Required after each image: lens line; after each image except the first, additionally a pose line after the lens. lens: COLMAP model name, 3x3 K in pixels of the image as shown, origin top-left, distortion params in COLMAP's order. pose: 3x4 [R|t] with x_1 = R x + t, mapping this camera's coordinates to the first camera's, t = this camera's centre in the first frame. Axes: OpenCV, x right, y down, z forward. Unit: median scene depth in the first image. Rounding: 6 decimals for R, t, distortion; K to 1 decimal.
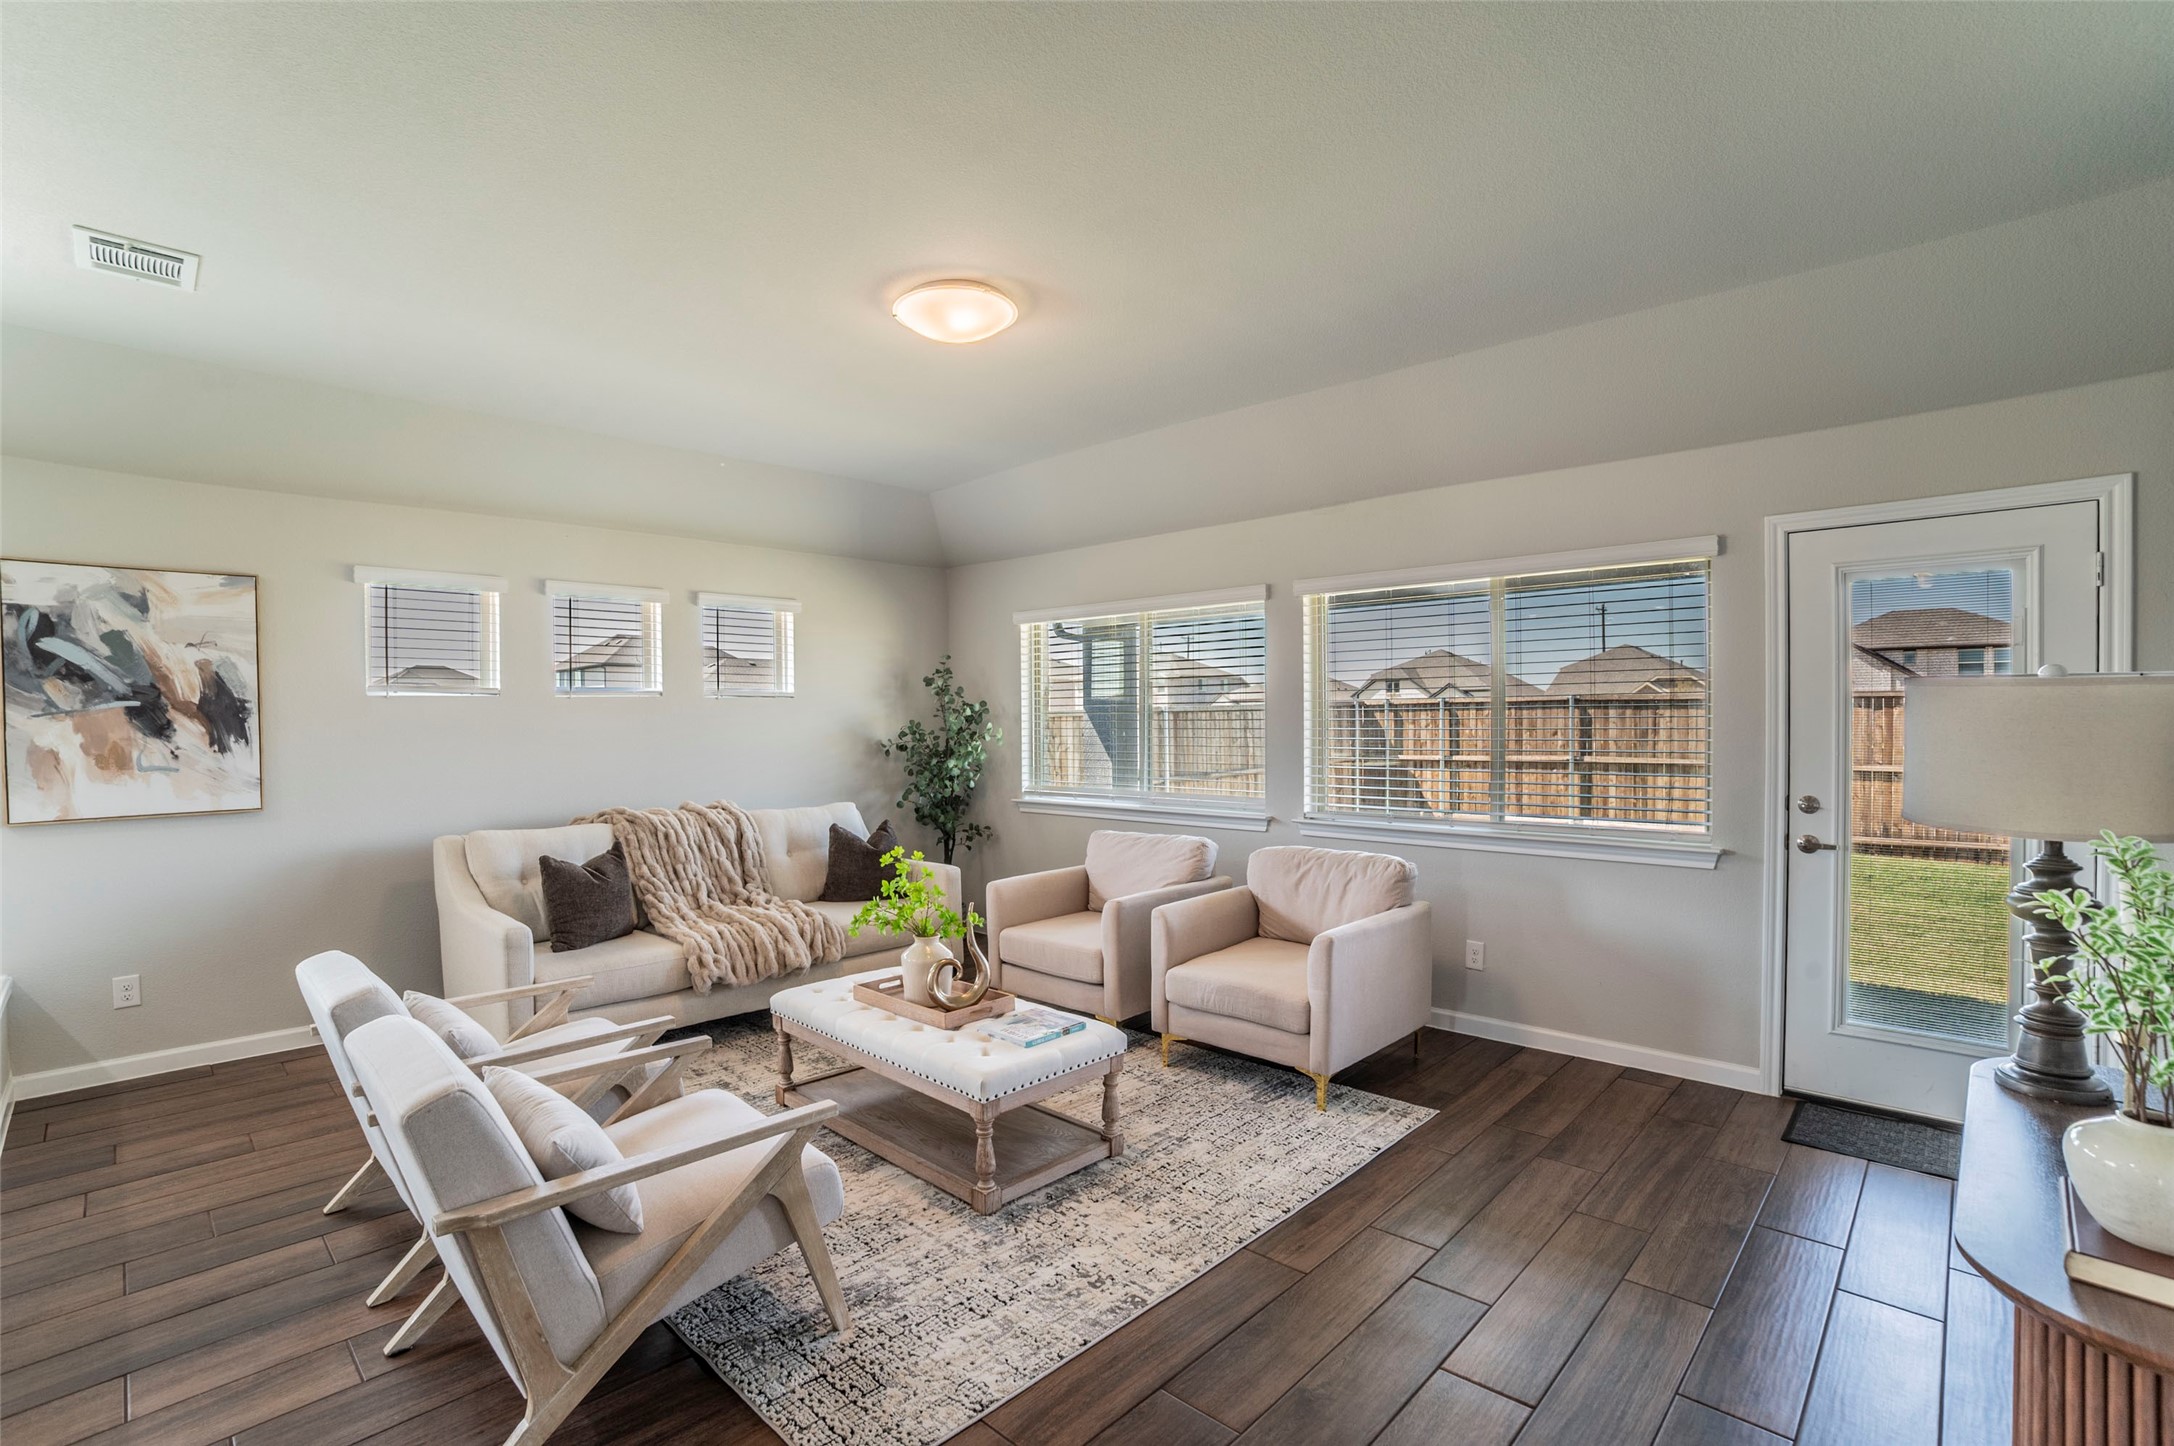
lens RADIAL K [[985.8, 0, 1080.0], [0, 985.8, 729.8], [0, 0, 1]] dist [-0.096229, 0.035916]
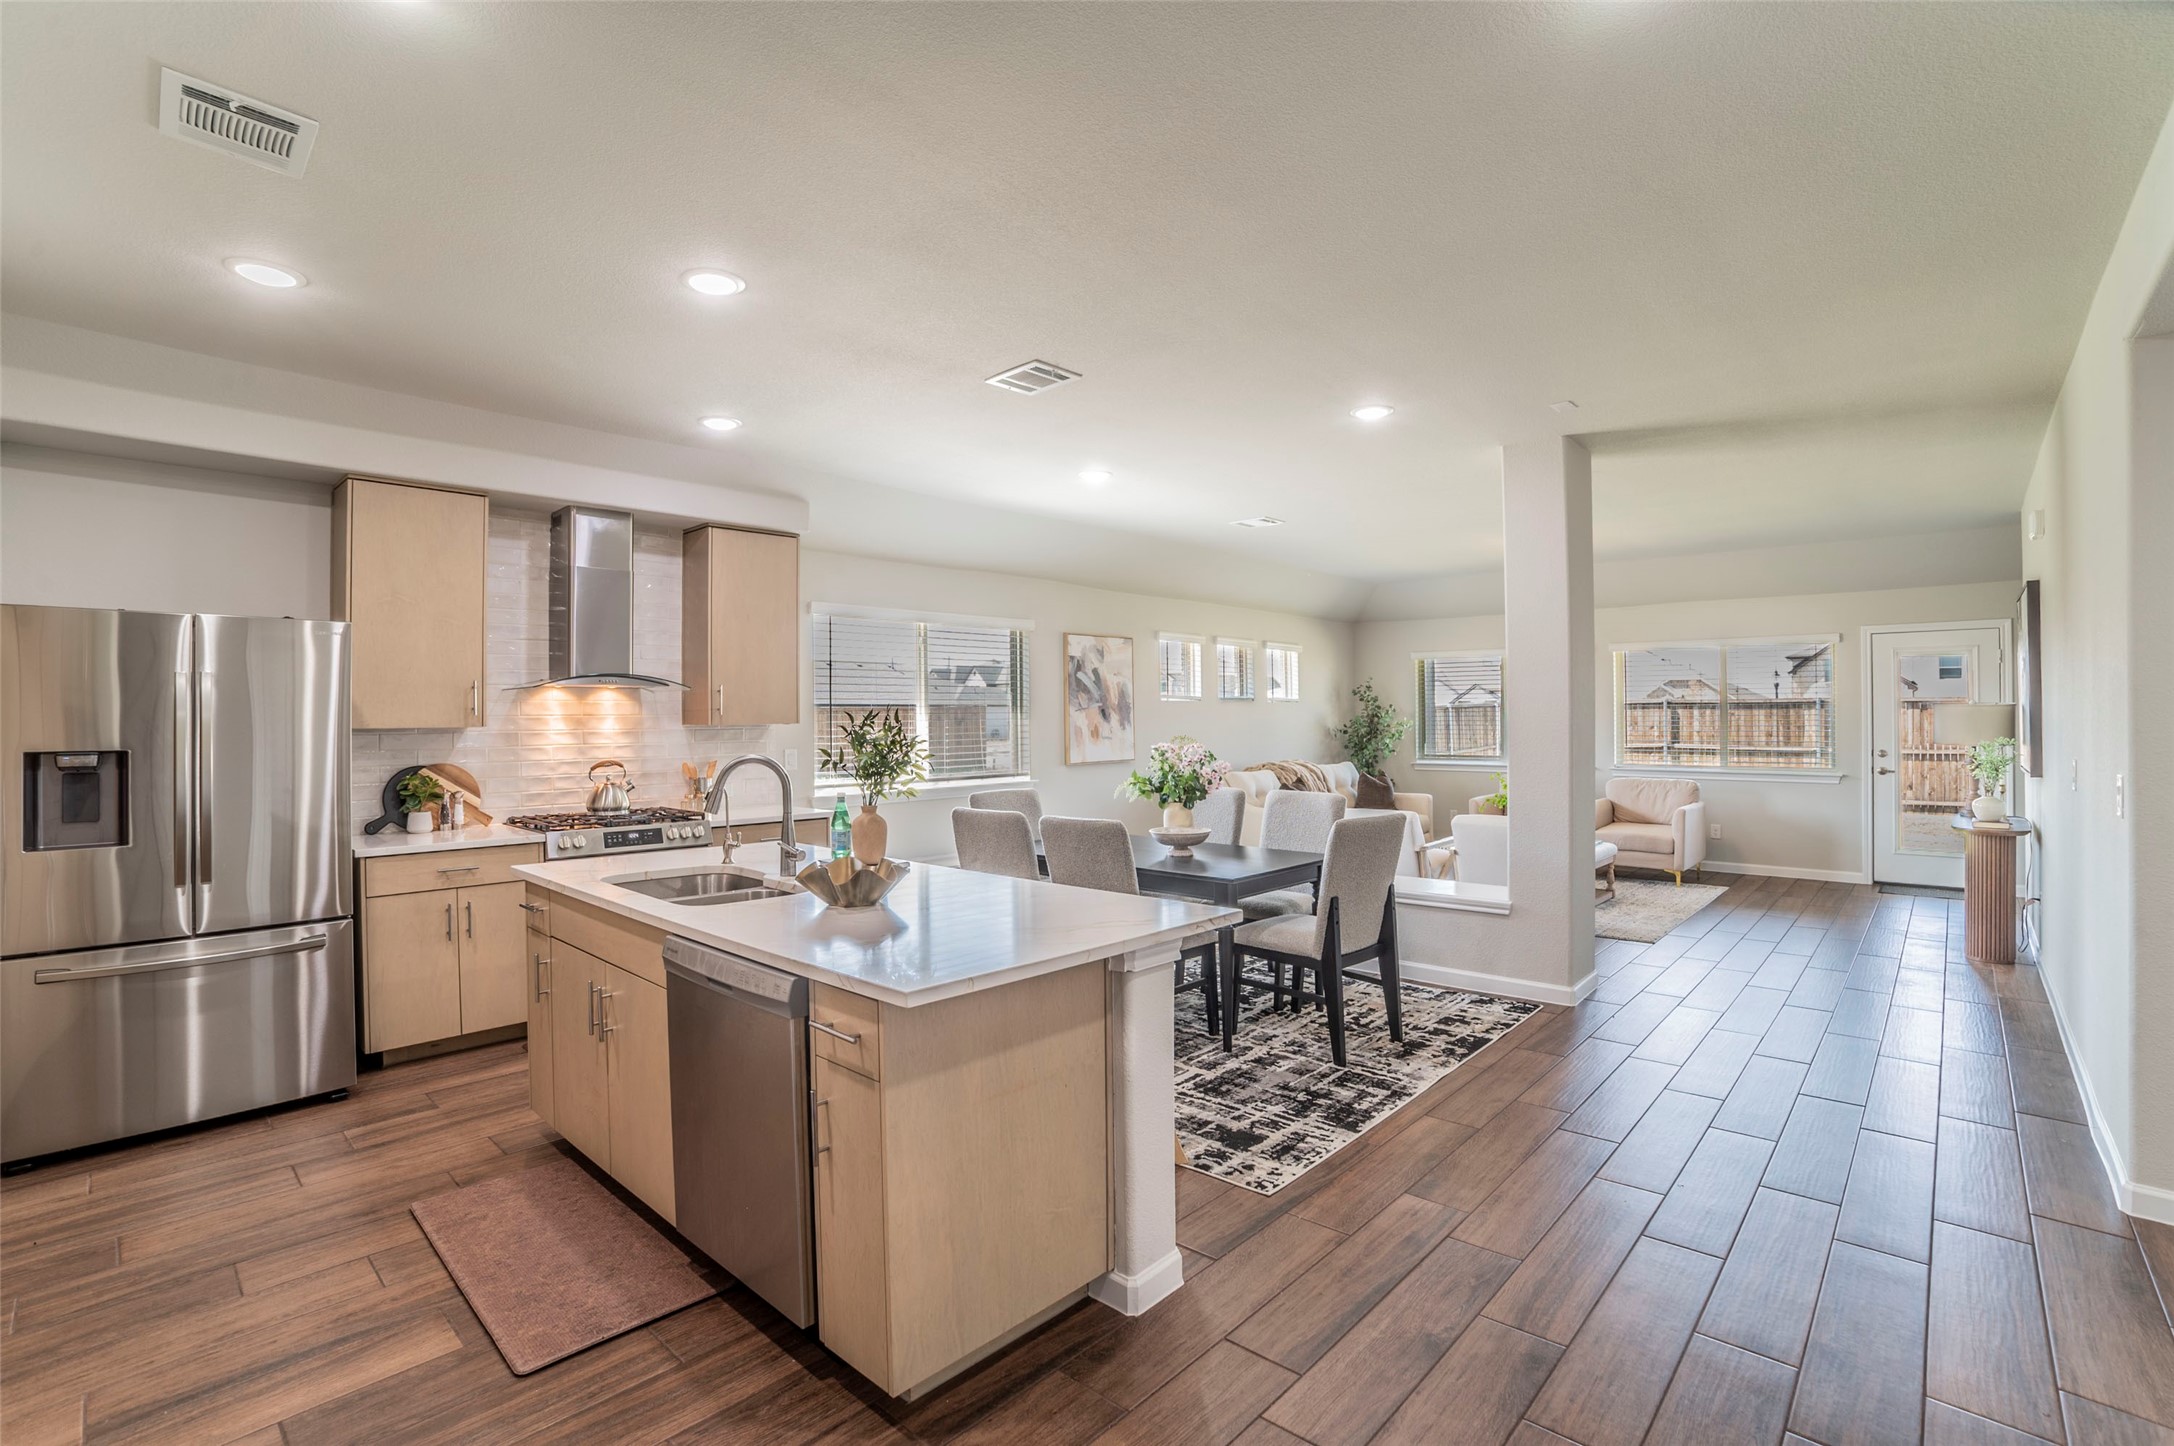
lens RADIAL K [[992.8, 0, 1092.1], [0, 992.8, 706.2], [0, 0, 1]] dist [-0.093166, 0.034418]
pose [[0.999573, 0.003411, 0.029011, -1.058889], [-0.002765, 0.999748, -0.022277, 0.021493], [-0.029080, 0.022187, 0.999331, -1.078660]]
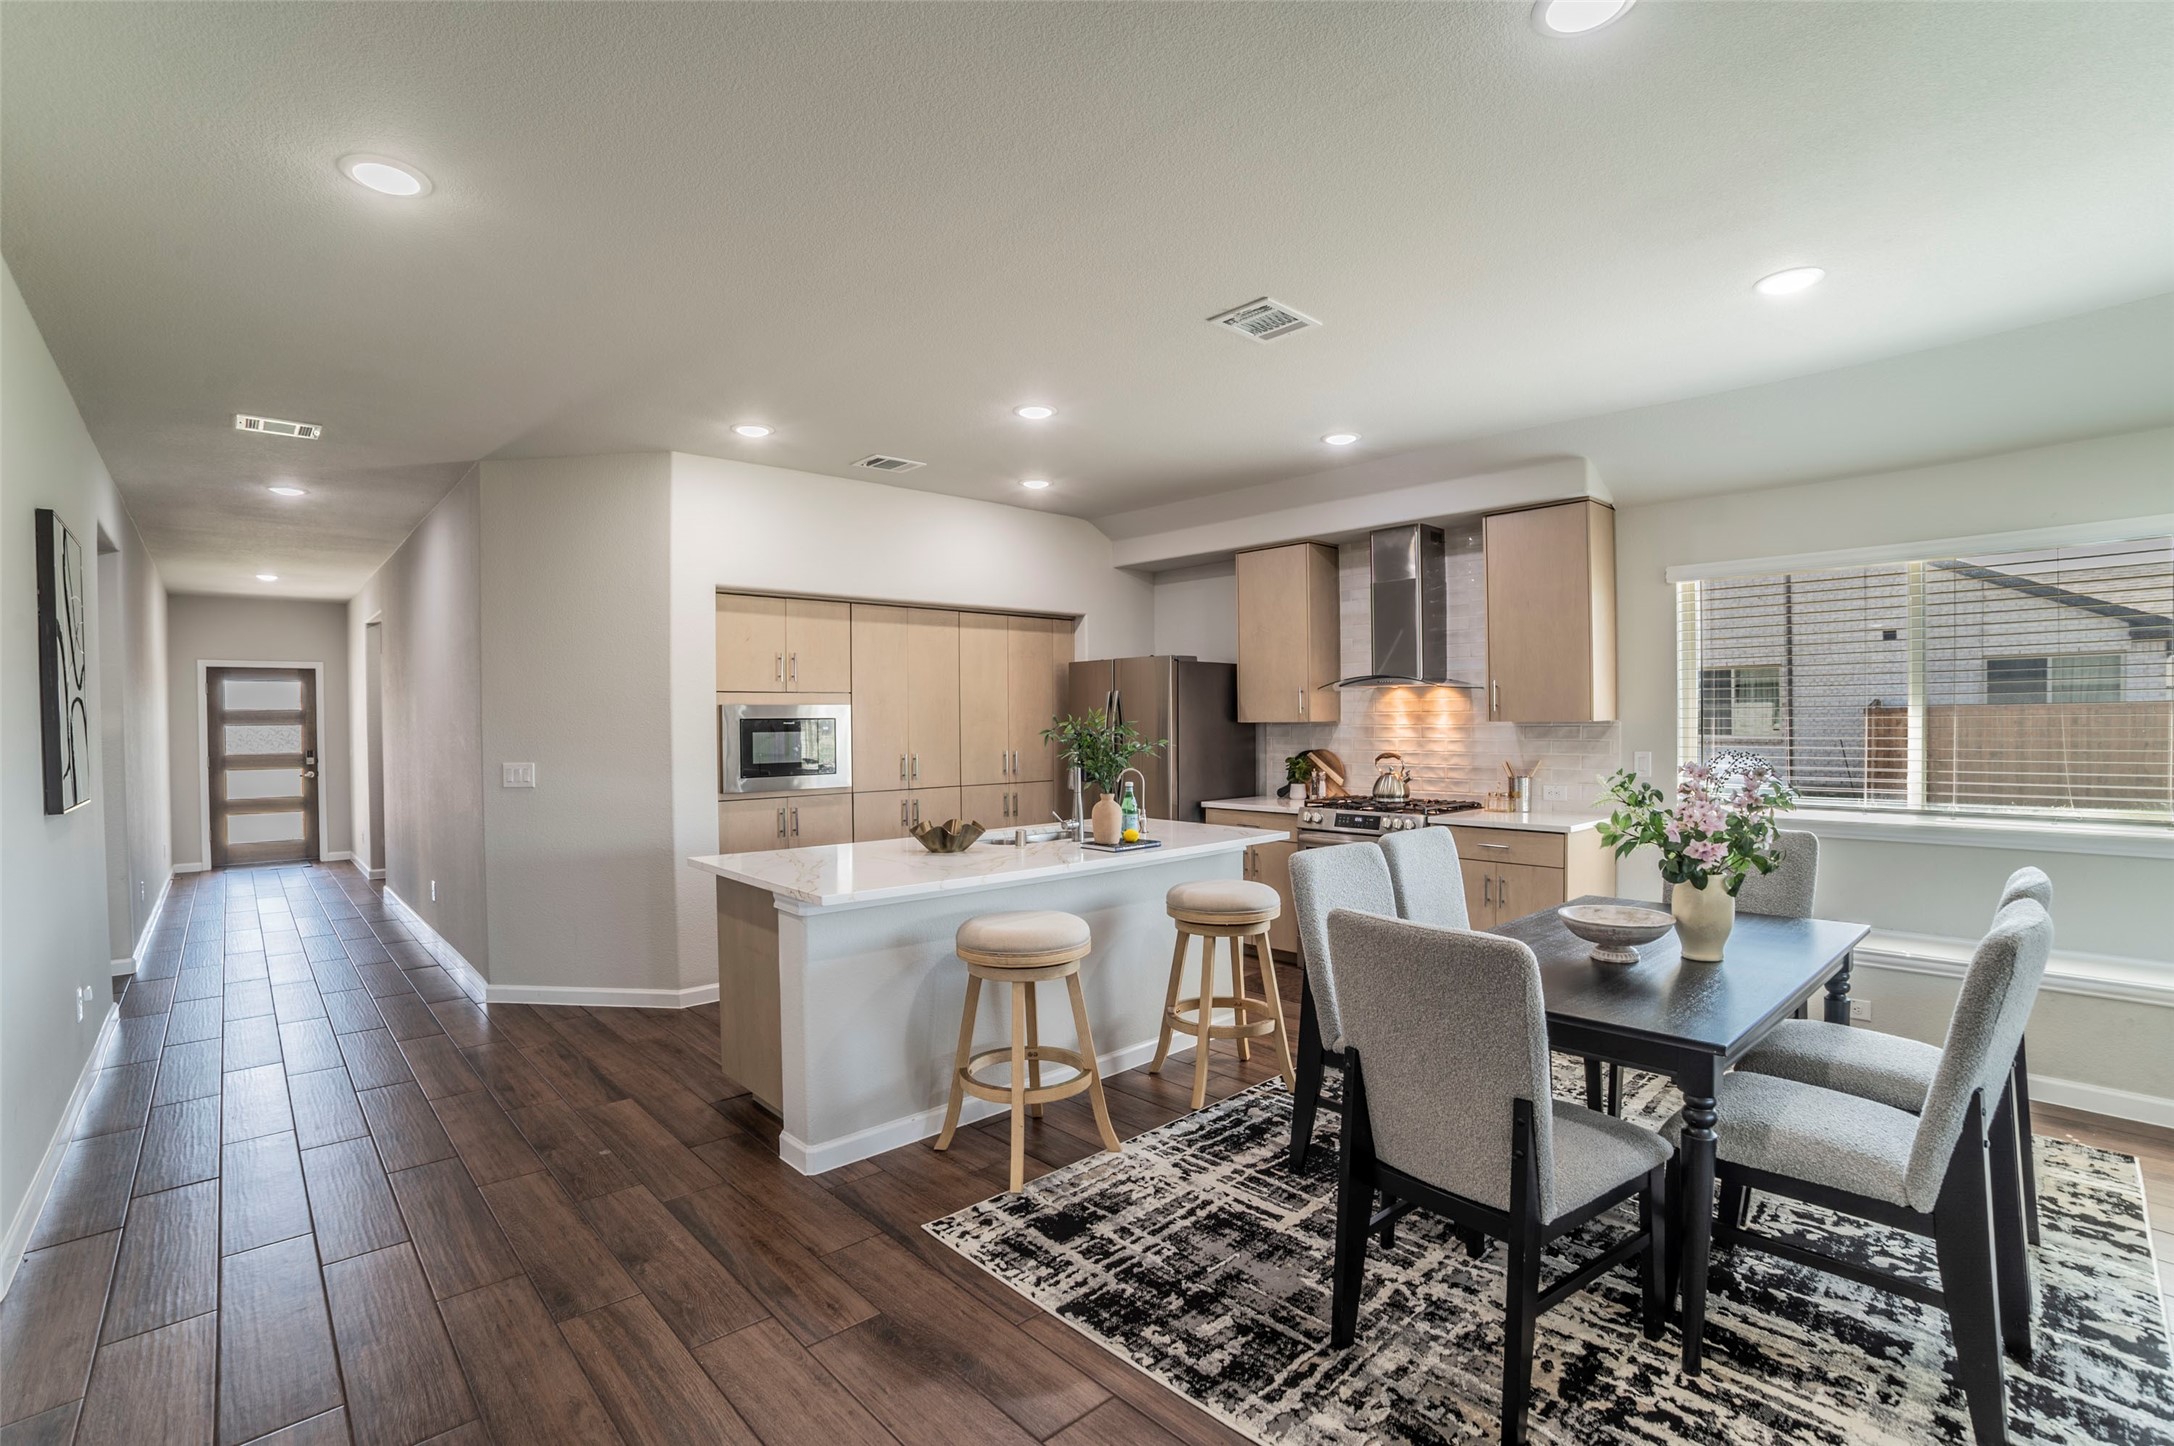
lens RADIAL K [[985.8, 0, 1080.0], [0, 985.8, 729.8], [0, 0, 1]] dist [-0.096229, 0.035916]
pose [[-0.053382, 0.019382, -0.998386, -0.217922], [-0.001298, 0.999809, 0.019479, 0.005371], [0.998573, 0.002335, -0.053347, -0.181145]]
